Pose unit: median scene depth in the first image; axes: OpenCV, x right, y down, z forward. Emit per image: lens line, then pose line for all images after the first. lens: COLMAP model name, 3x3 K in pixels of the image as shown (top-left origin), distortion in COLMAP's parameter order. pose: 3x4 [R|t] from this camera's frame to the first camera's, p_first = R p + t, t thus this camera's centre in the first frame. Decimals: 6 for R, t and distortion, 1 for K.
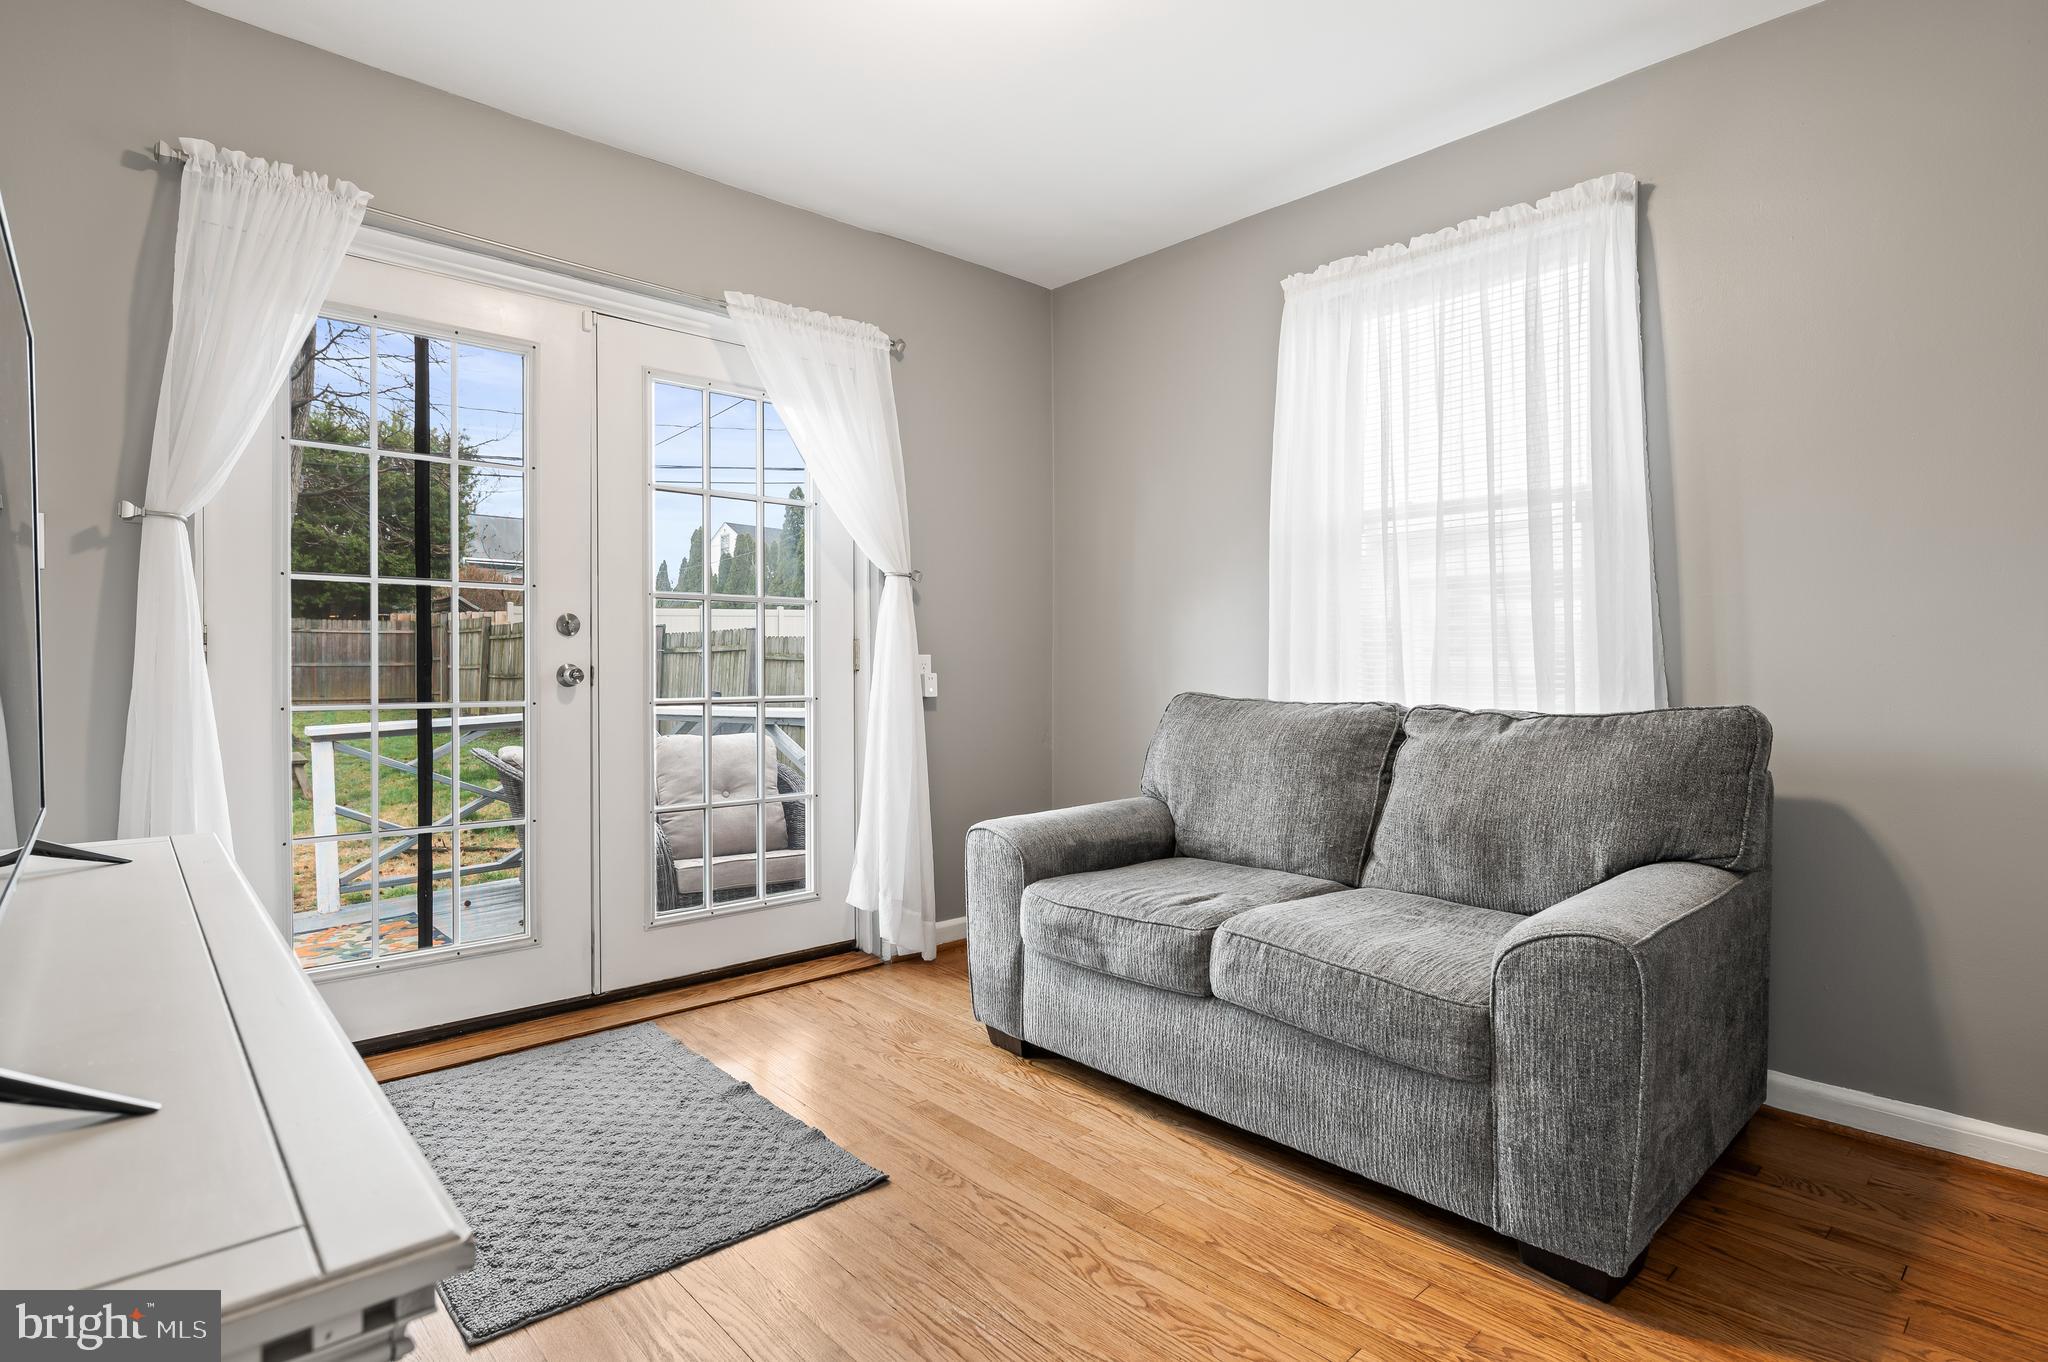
lens RADIAL K [[1028.4, 0, 1017.0], [0, 1028.4, 686.2], [0, 0, 1]] dist [-0.001480, -0.000143]
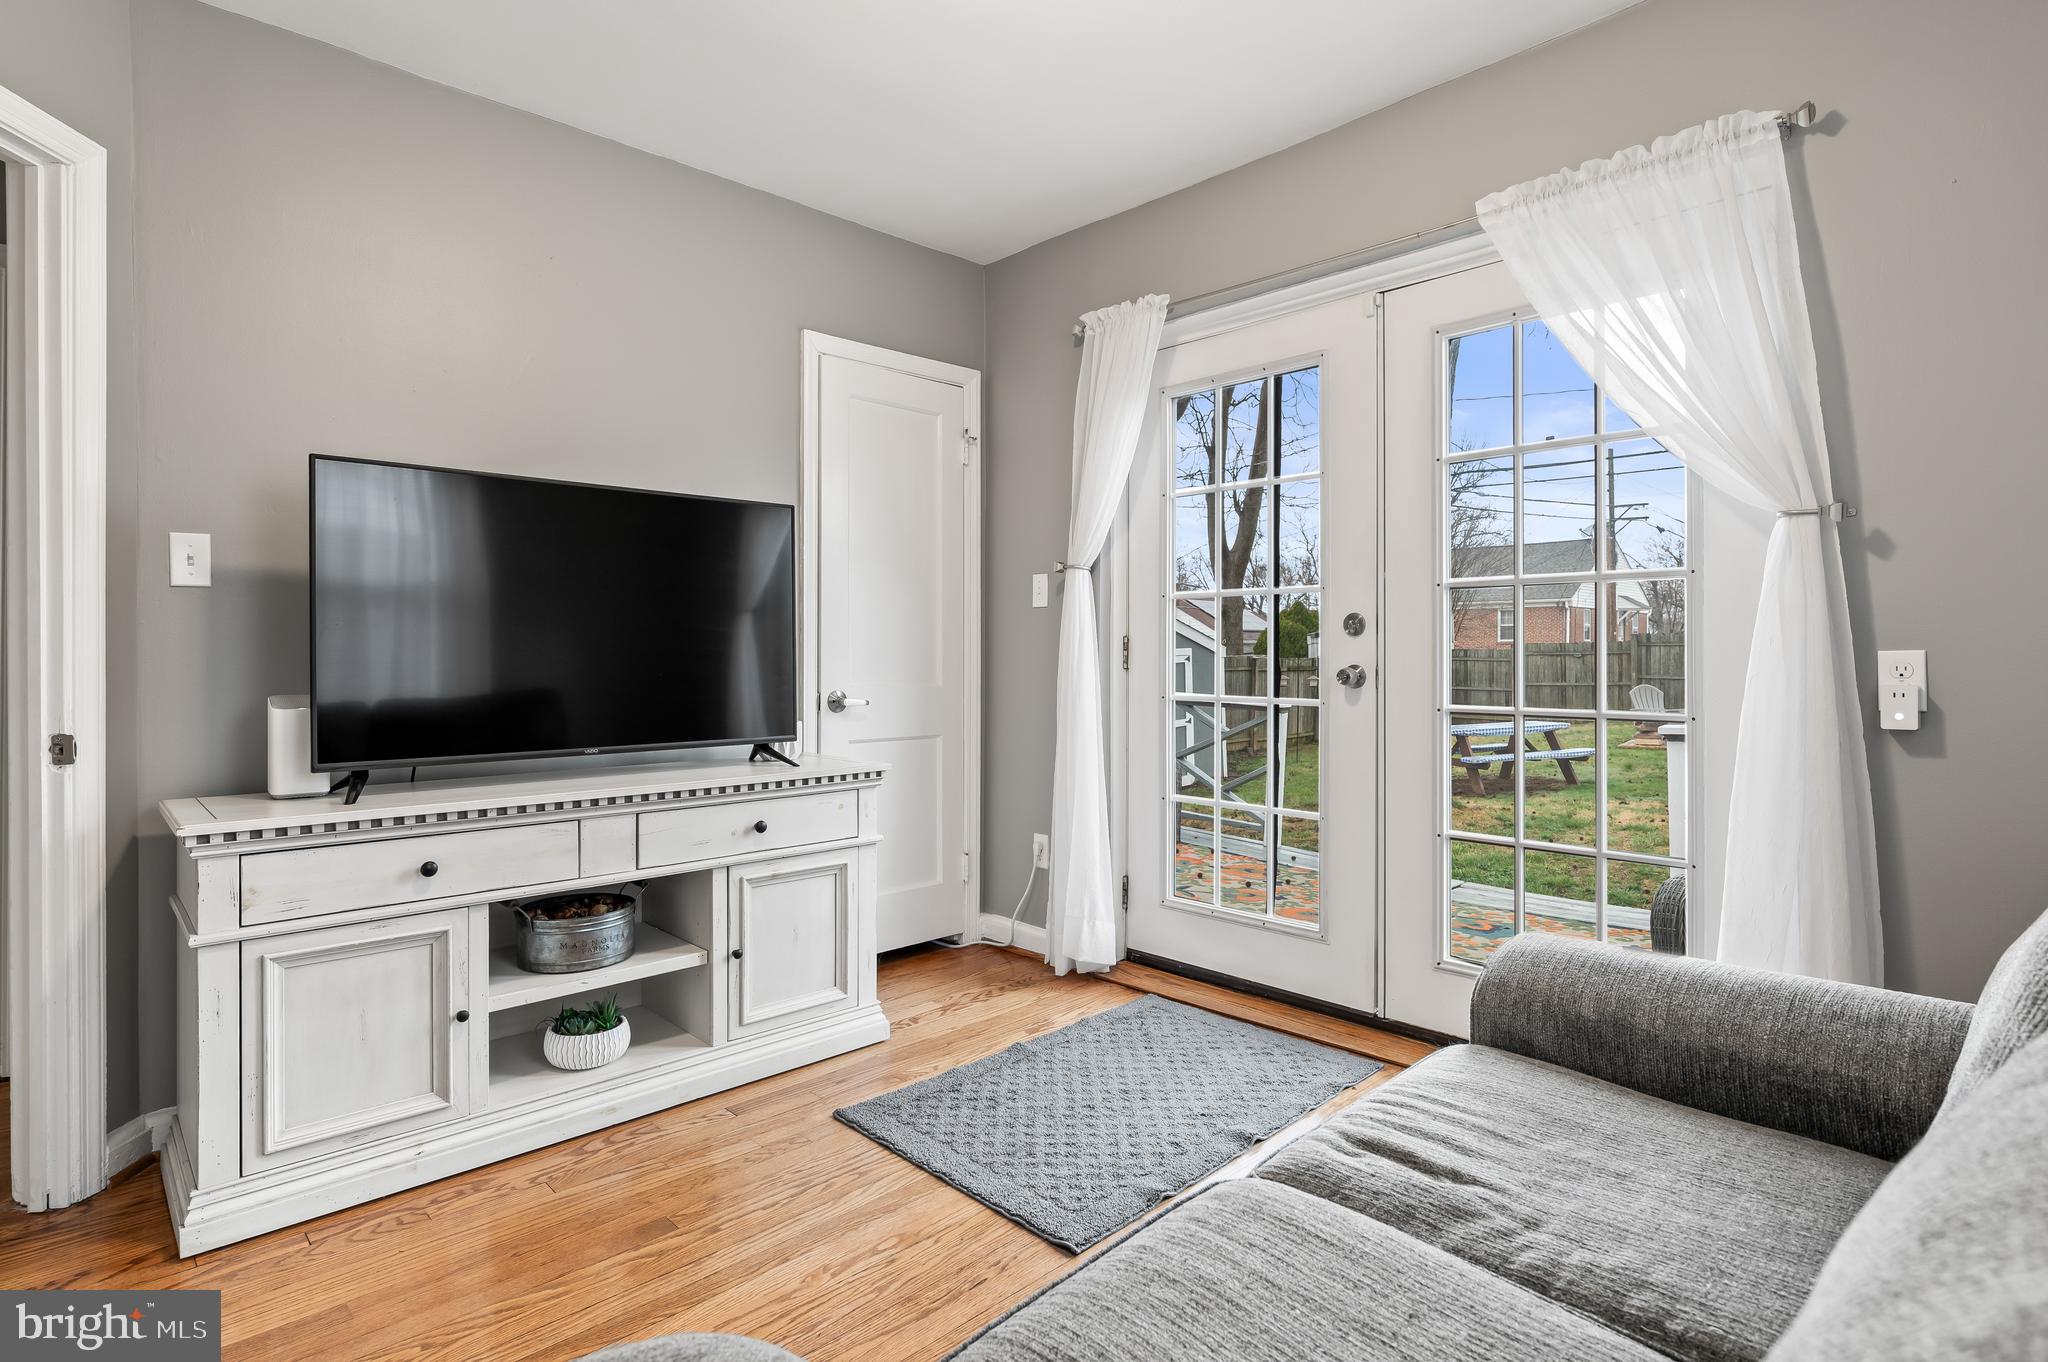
lens RADIAL K [[1035.4, 0, 1014.2], [0, 1035.4, 664.2], [0, 0, 1]] dist [-0.003939, -0.000231]
pose [[0.029703, 0.005163, -0.999545, 0.568293], [-0.020704, 0.999775, 0.004549, -0.021164], [0.999344, 0.020559, 0.029804, 0.687510]]
